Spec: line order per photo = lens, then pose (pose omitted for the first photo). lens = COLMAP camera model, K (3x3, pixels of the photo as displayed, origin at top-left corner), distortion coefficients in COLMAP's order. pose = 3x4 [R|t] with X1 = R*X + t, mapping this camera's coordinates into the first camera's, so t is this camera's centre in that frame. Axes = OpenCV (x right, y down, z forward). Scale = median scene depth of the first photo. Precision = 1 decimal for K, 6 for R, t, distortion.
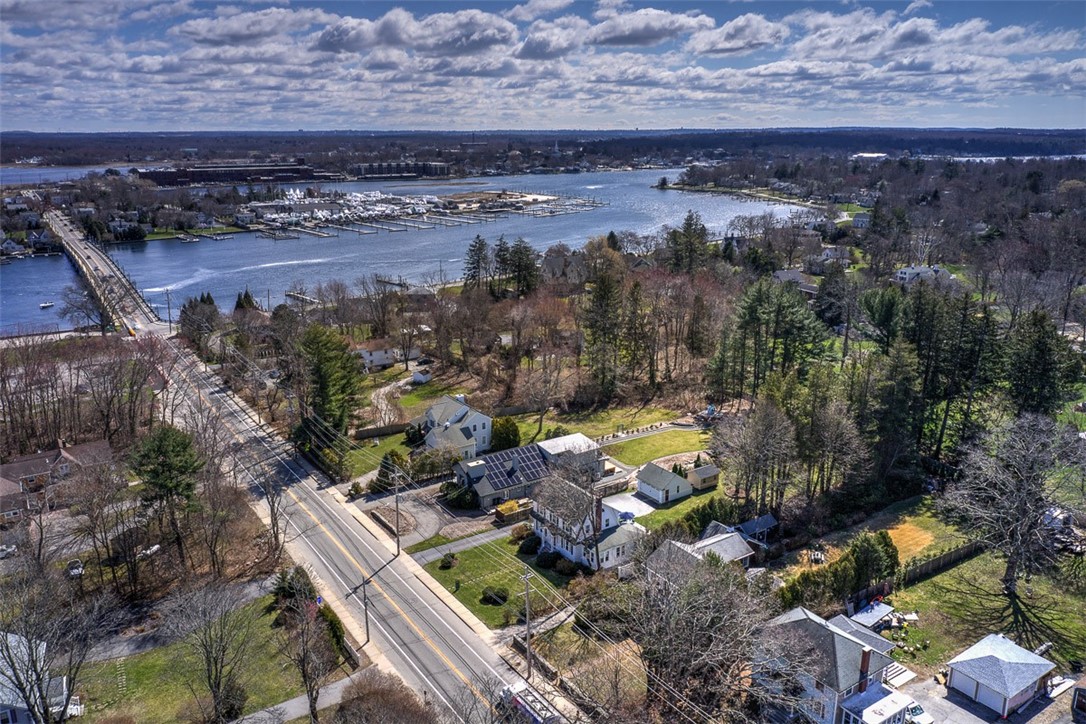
lens RADIAL K [[828.1, 0, 540.9], [0, 828.1, 358.7], [0, 0, 1]] dist [-0.008583, 0.012105]
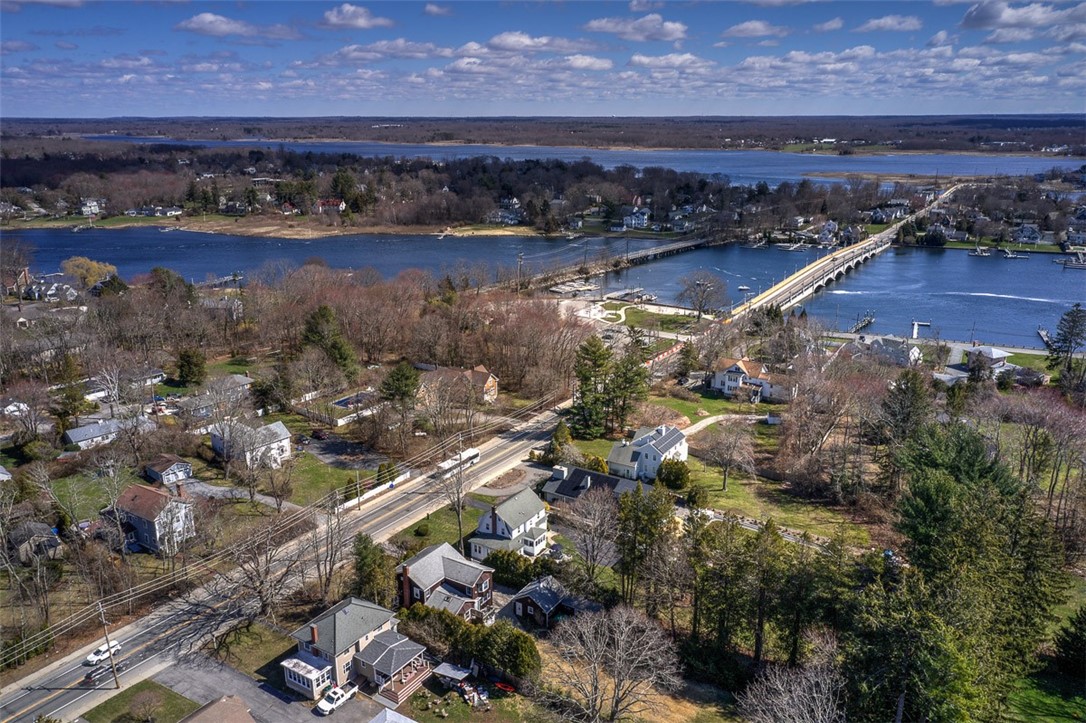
lens RADIAL K [[828.1, 0, 536.5], [0, 828.1, 362.7], [0, 0, 1]] dist [-0.008583, 0.012105]
pose [[0.401050, 0.266901, -0.876312, 0.891856], [-0.241214, 0.953623, 0.180054, -0.227028], [0.883728, 0.139168, 0.446830, 0.337392]]
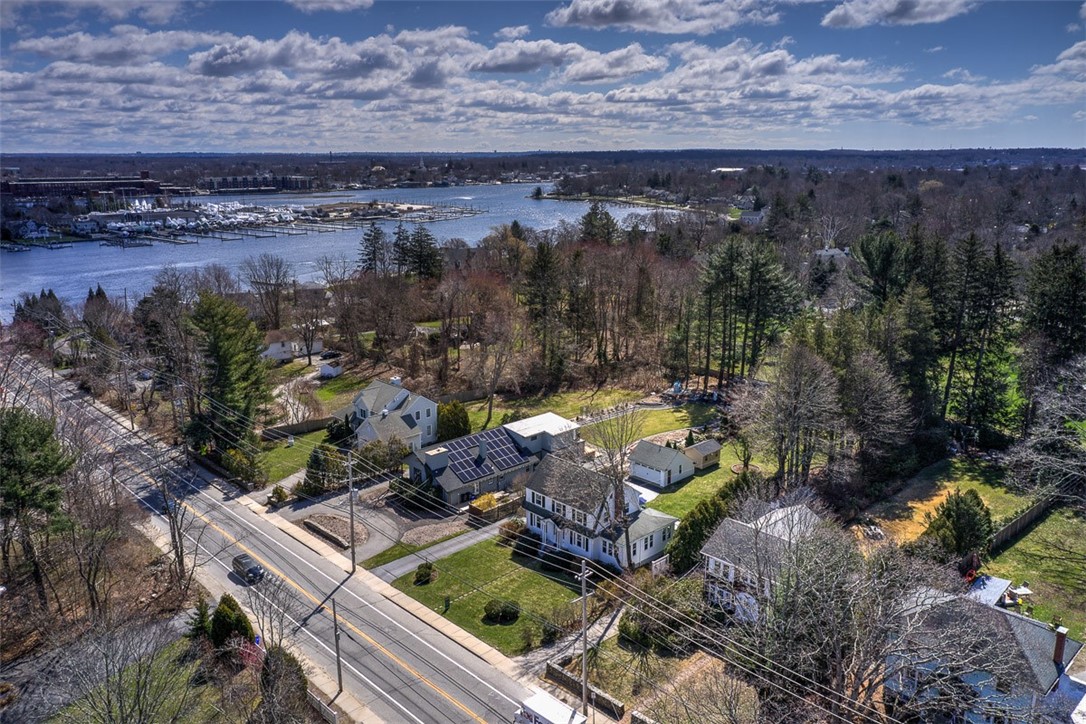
lens RADIAL K [[828.1, 0, 541.1], [0, 828.1, 369.8], [0, 0, 1]] dist [-0.008583, 0.012105]
pose [[0.985883, -0.041642, 0.162177, -0.095594], [0.044202, 0.998948, -0.012209, 0.056963], [-0.161498, 0.019205, 0.986686, 0.183084]]
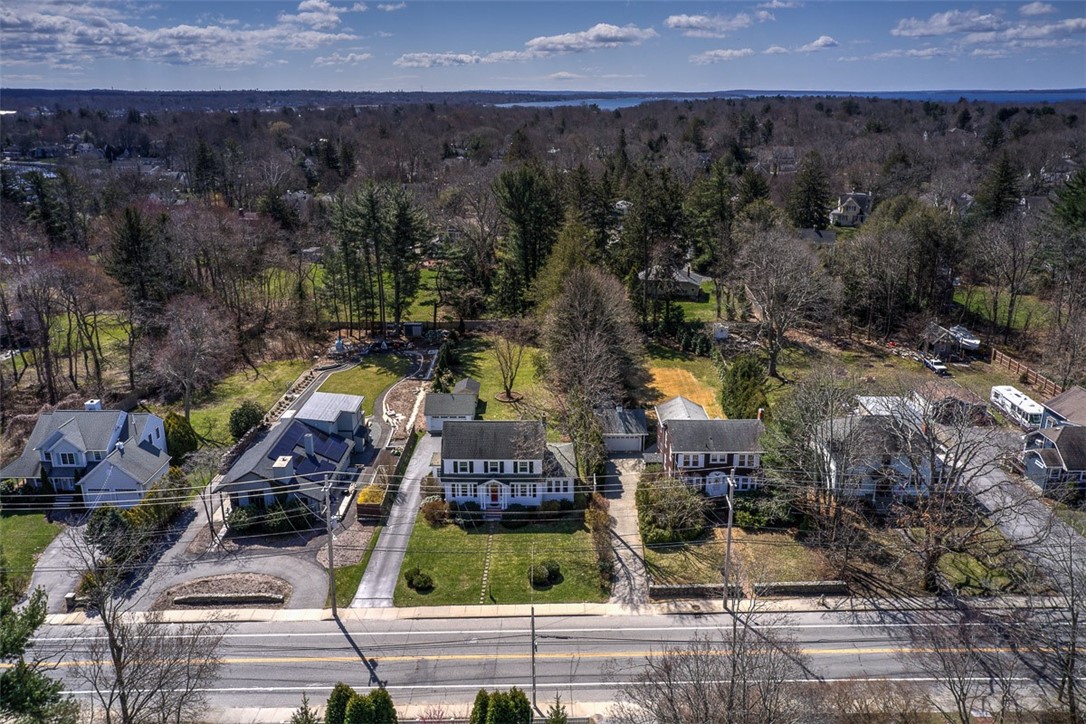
lens RADIAL K [[828.1, 0, 546.6], [0, 828.1, 352.2], [0, 0, 1]] dist [-0.008583, 0.012105]
pose [[0.546854, -0.239643, 0.802198, -0.433710], [0.214158, 0.966322, 0.142681, -0.007461], [-0.809374, 0.093771, 0.579759, 0.397731]]
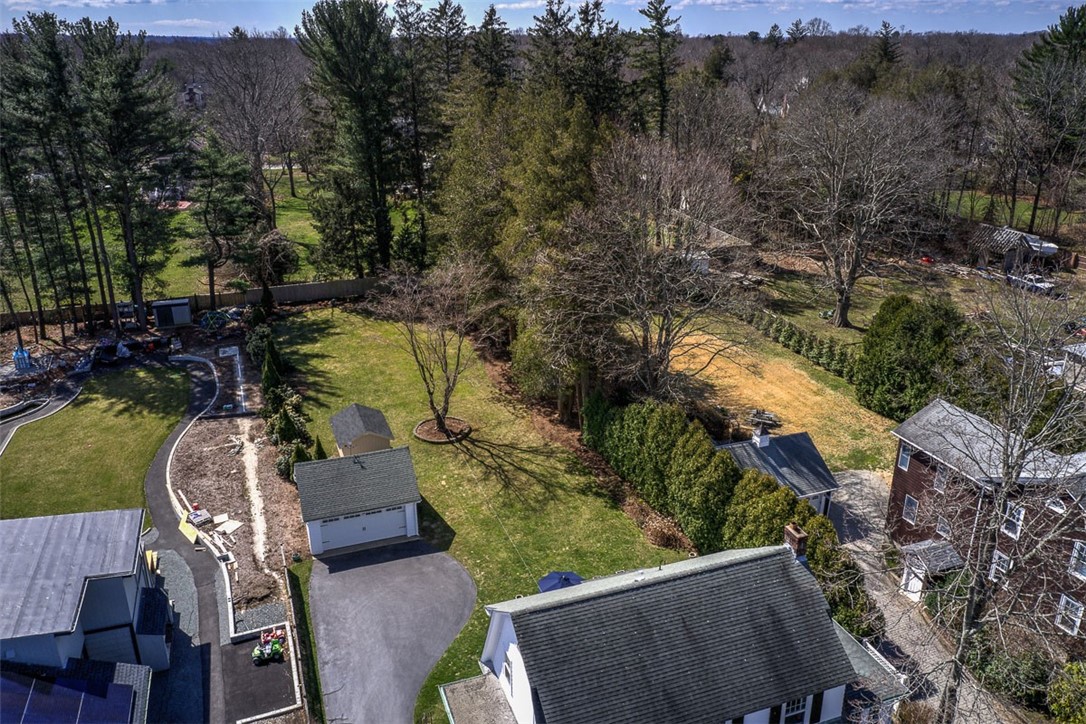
lens RADIAL K [[828.1, 0, 541.4], [0, 828.1, 364.4], [0, 0, 1]] dist [-0.008583, 0.012105]
pose [[0.224760, -0.346319, 0.910794, -0.135997], [0.252296, 0.923518, 0.288897, 0.011770], [-0.941185, 0.164857, 0.294945, 0.756026]]
